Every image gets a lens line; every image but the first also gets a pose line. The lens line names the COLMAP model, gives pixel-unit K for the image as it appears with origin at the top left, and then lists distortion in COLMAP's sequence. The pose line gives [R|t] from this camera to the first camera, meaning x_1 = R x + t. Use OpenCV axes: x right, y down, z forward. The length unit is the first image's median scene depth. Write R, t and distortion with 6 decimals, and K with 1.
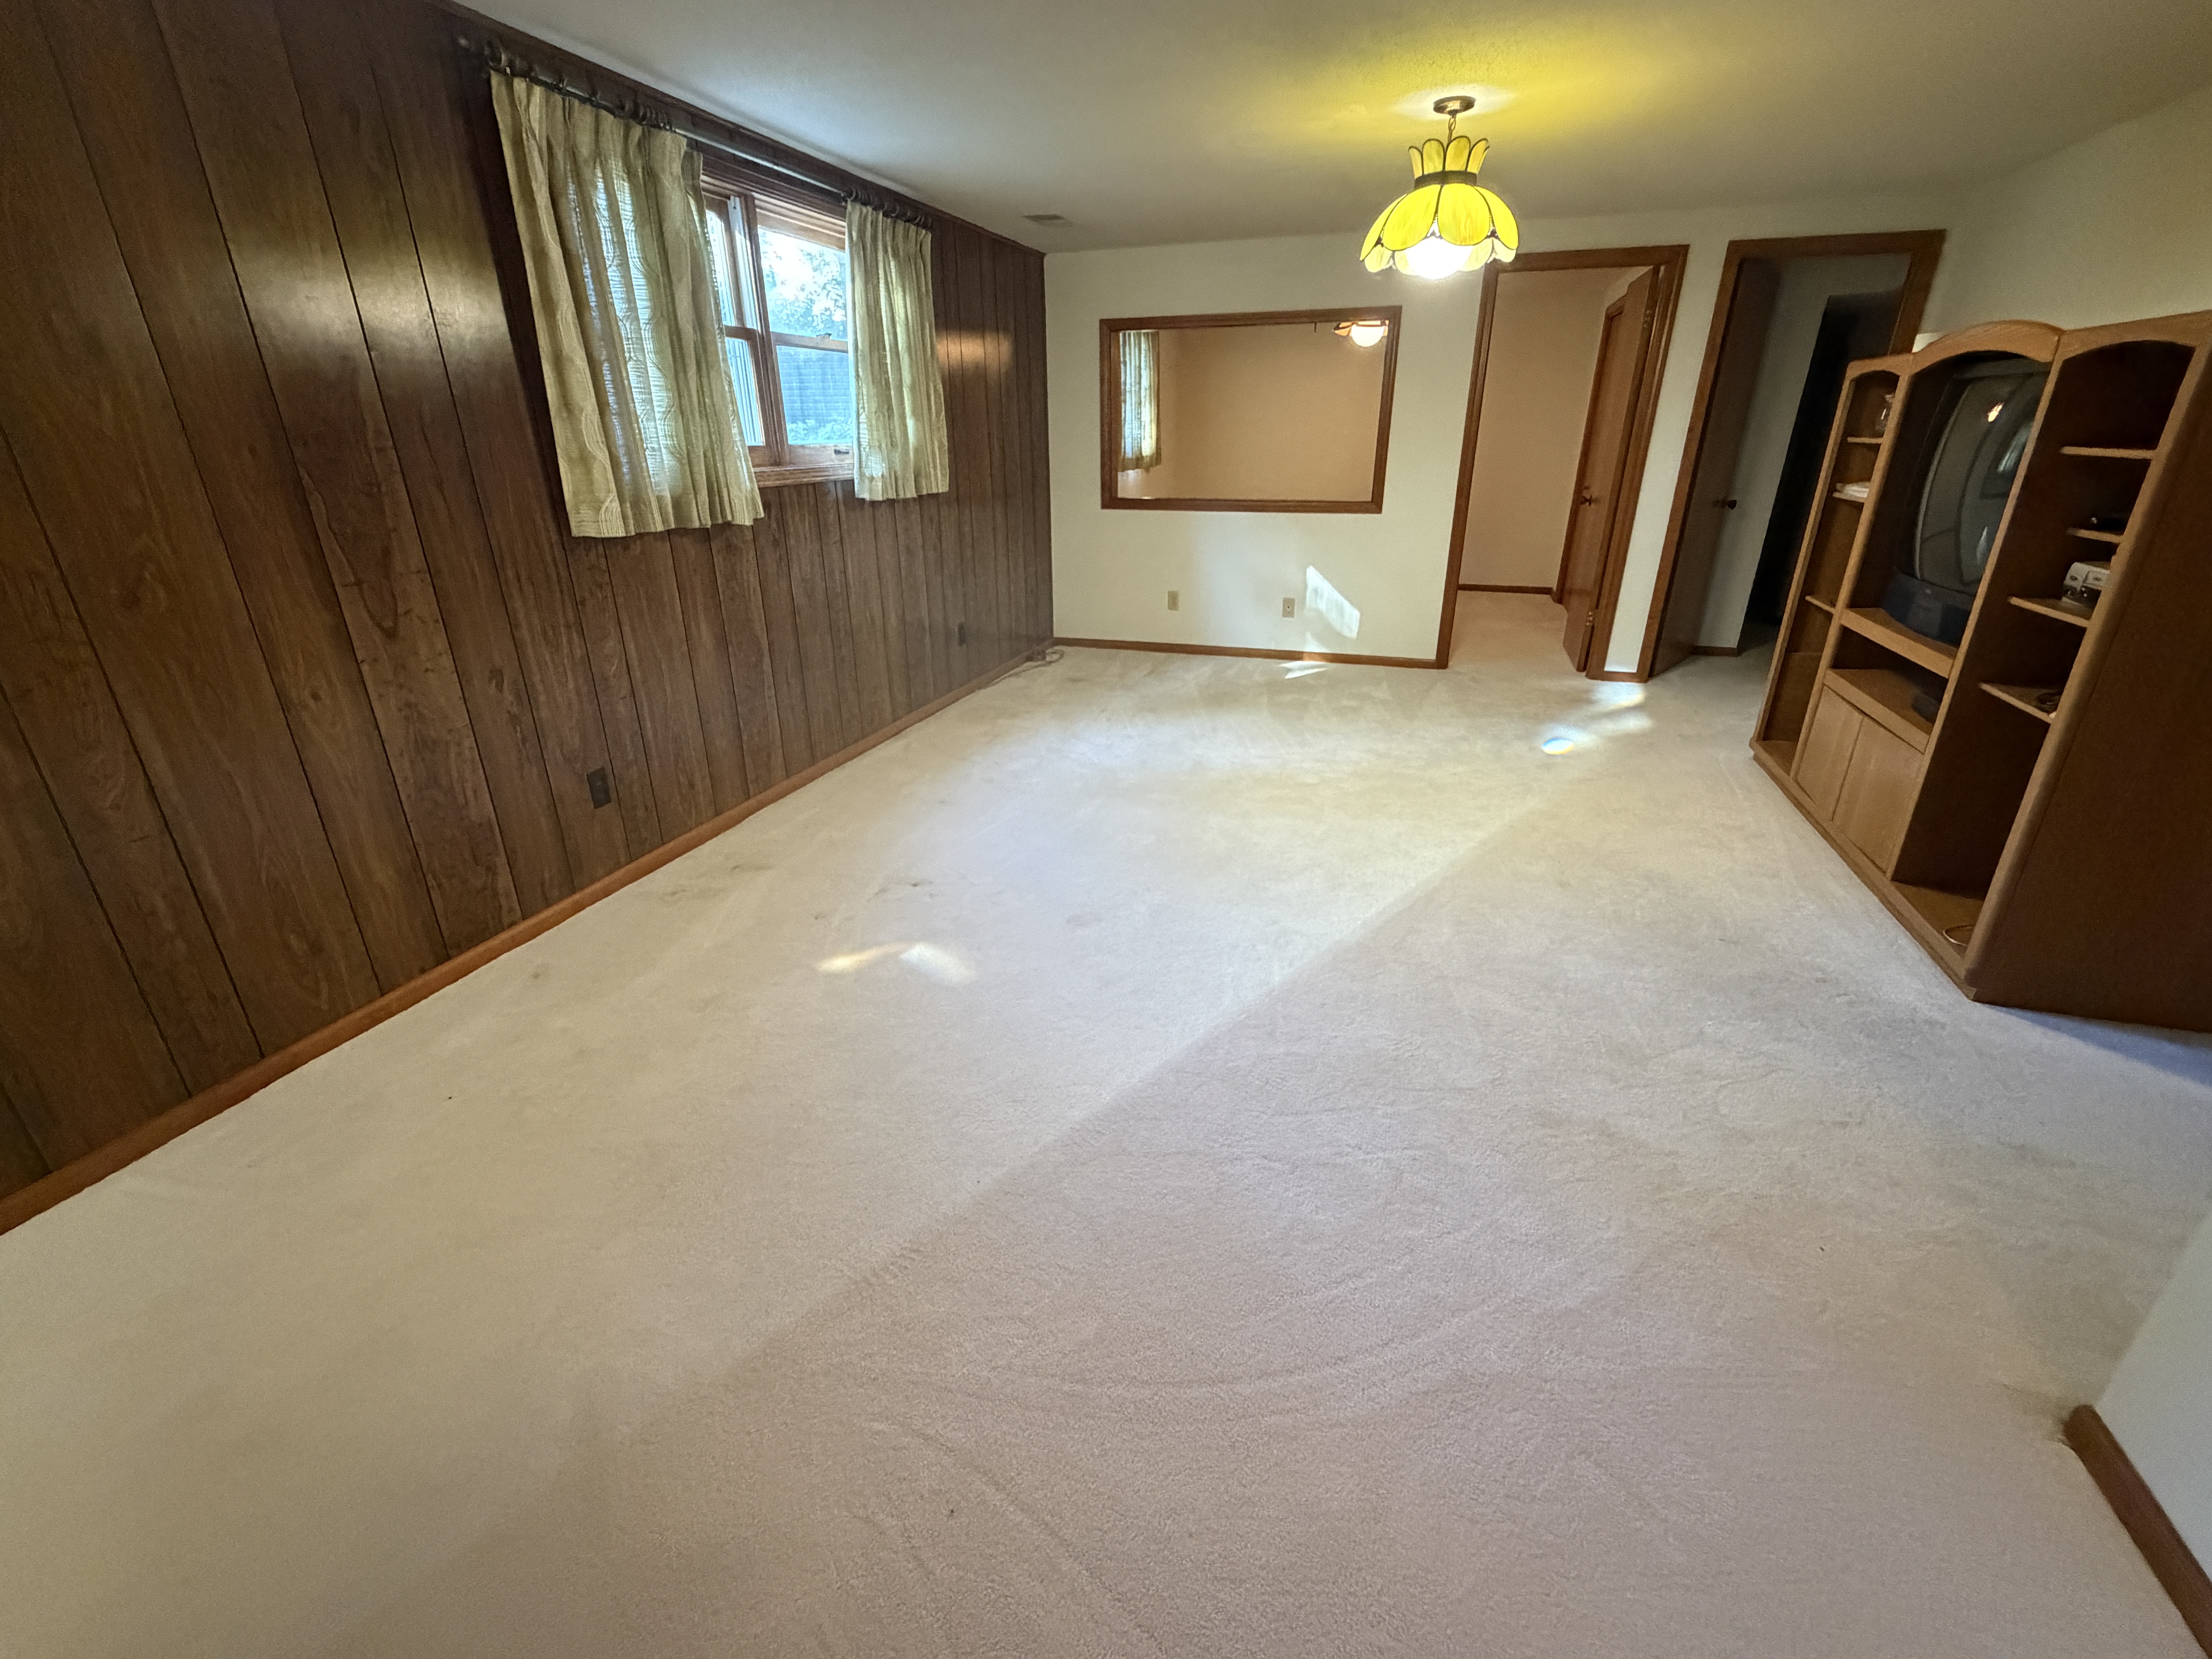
lens RADIAL K [[950.6, 0, 1106.0], [0, 950.6, 829.5], [0, 0, 1]] dist [0.000391, -0.000848]
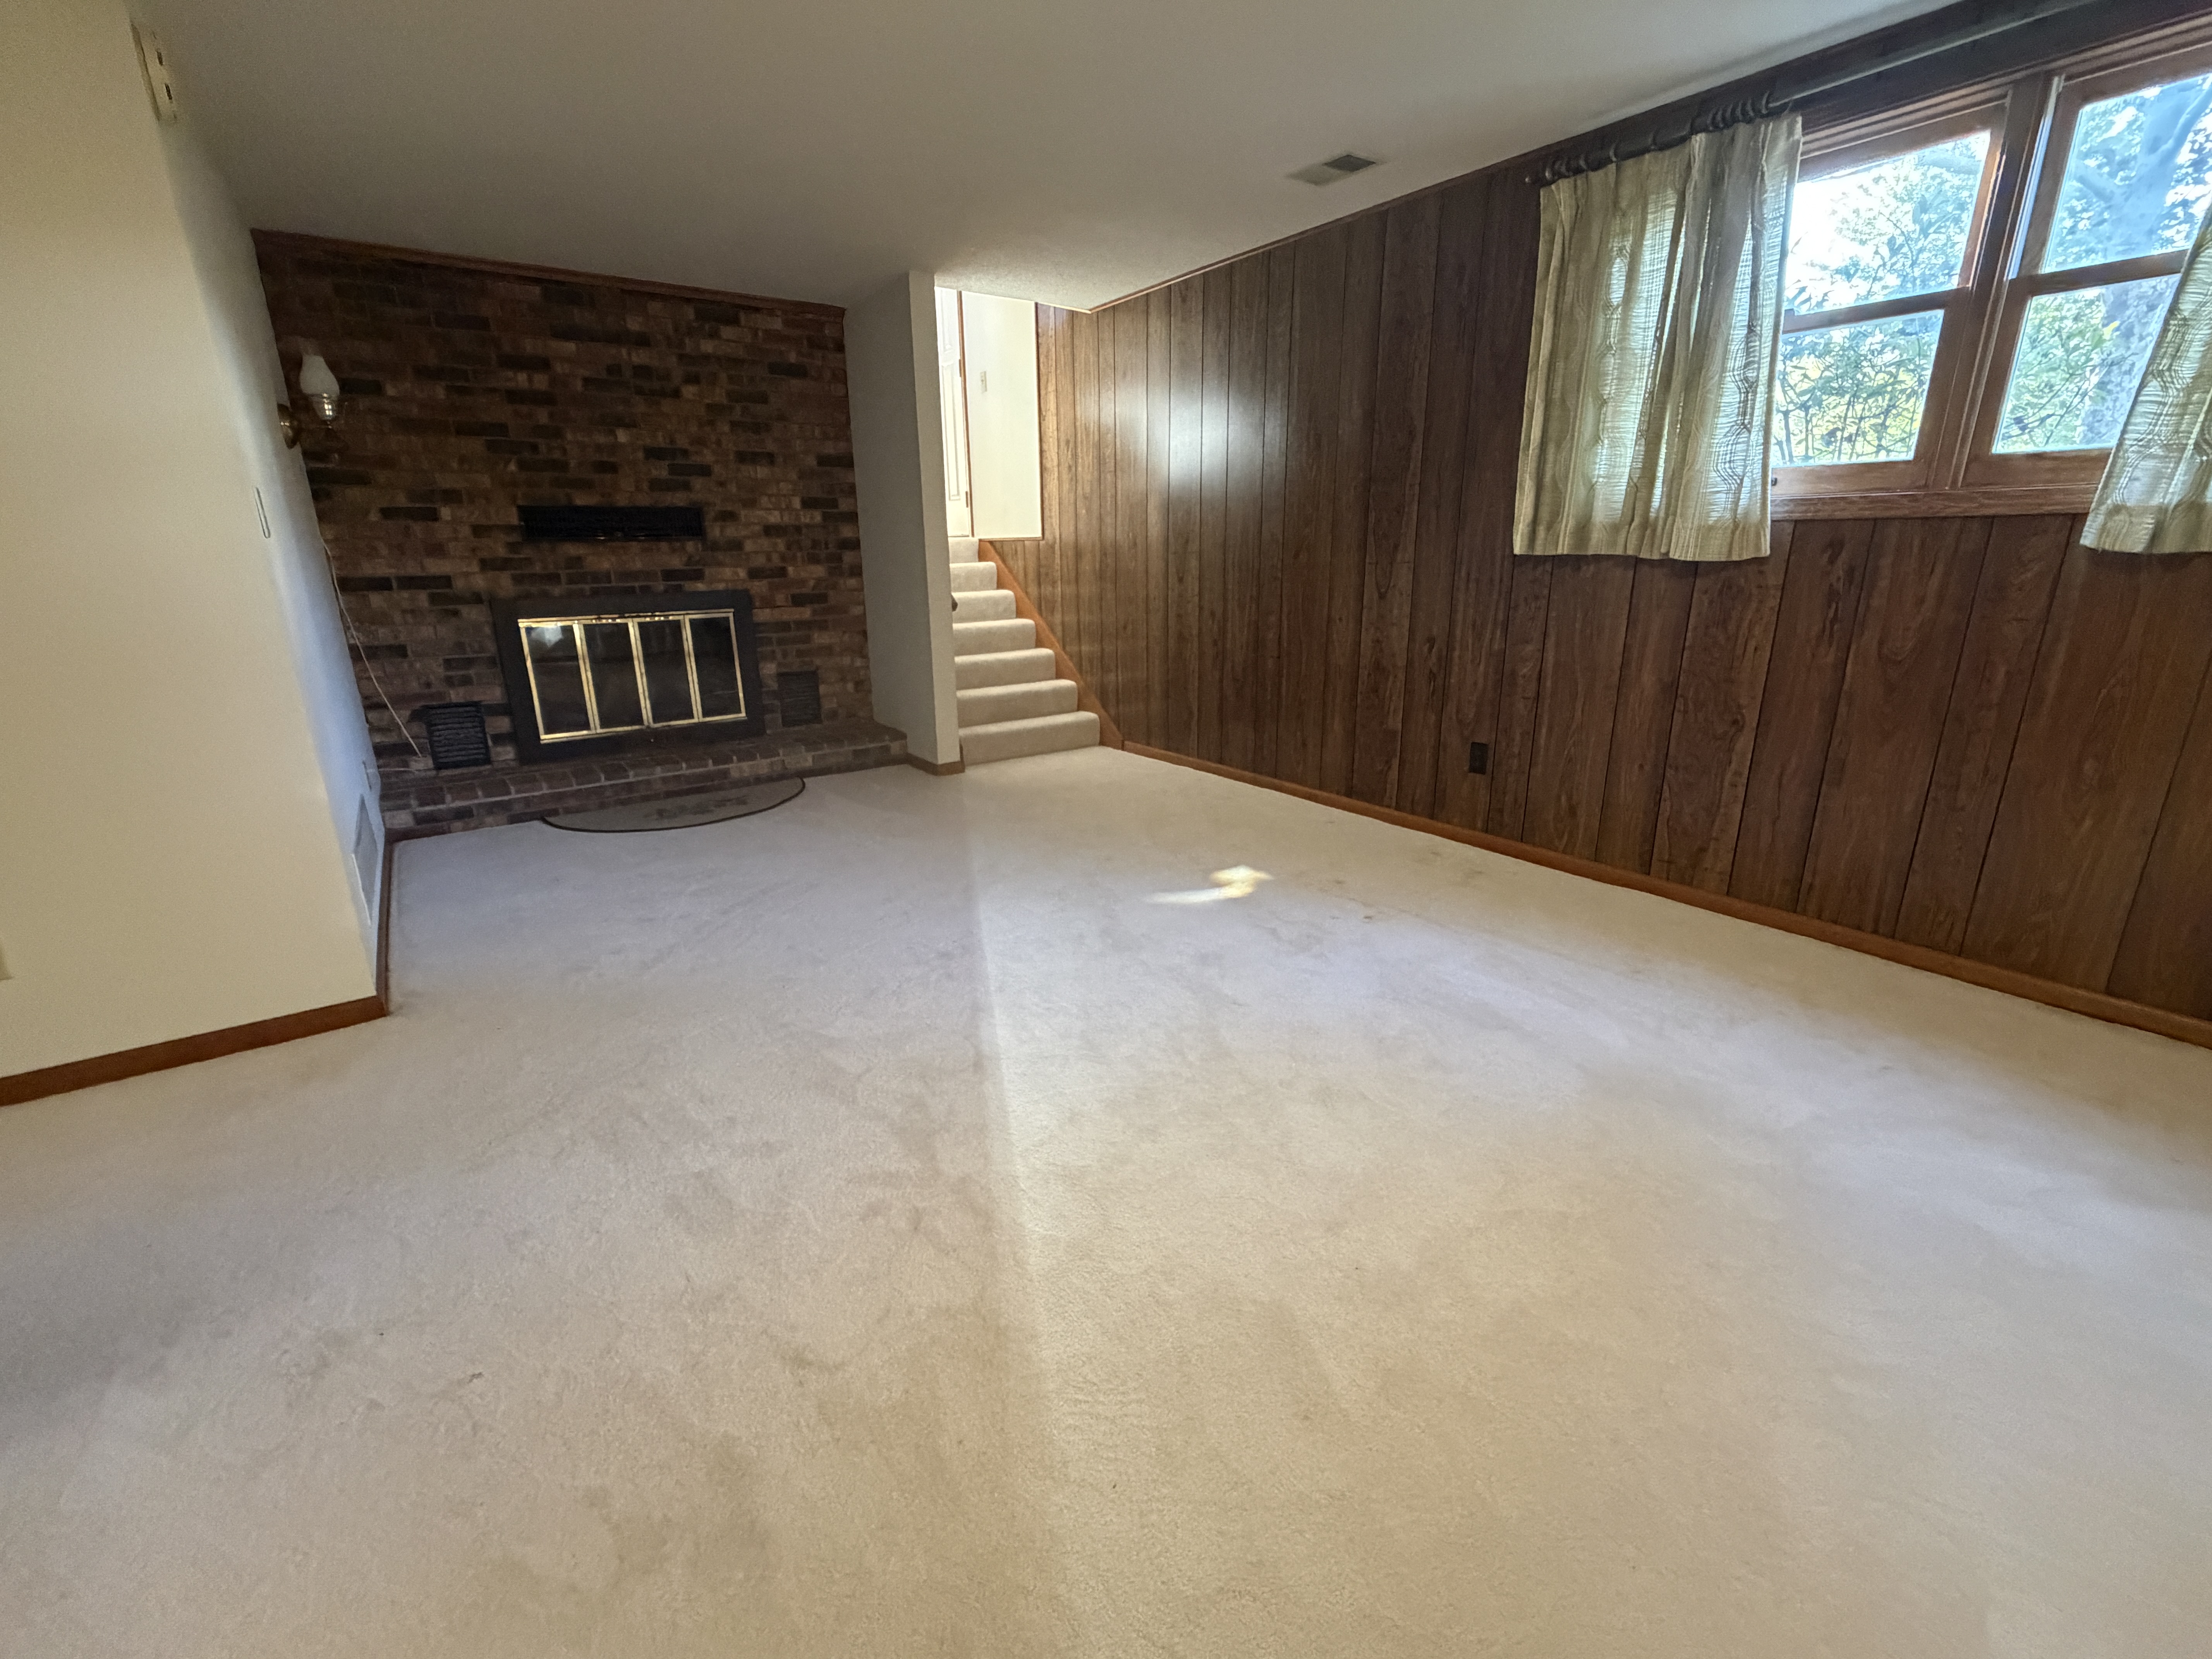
lens RADIAL K [[950.6, 0, 1106.0], [0, 950.6, 829.5], [0, 0, 1]] dist [0.000391, -0.000848]
pose [[-0.586699, 0.248430, -0.770757, 0.740536], [-0.300451, 0.817072, 0.492060, -0.446287], [0.752006, 0.520266, -0.404734, 1.247915]]
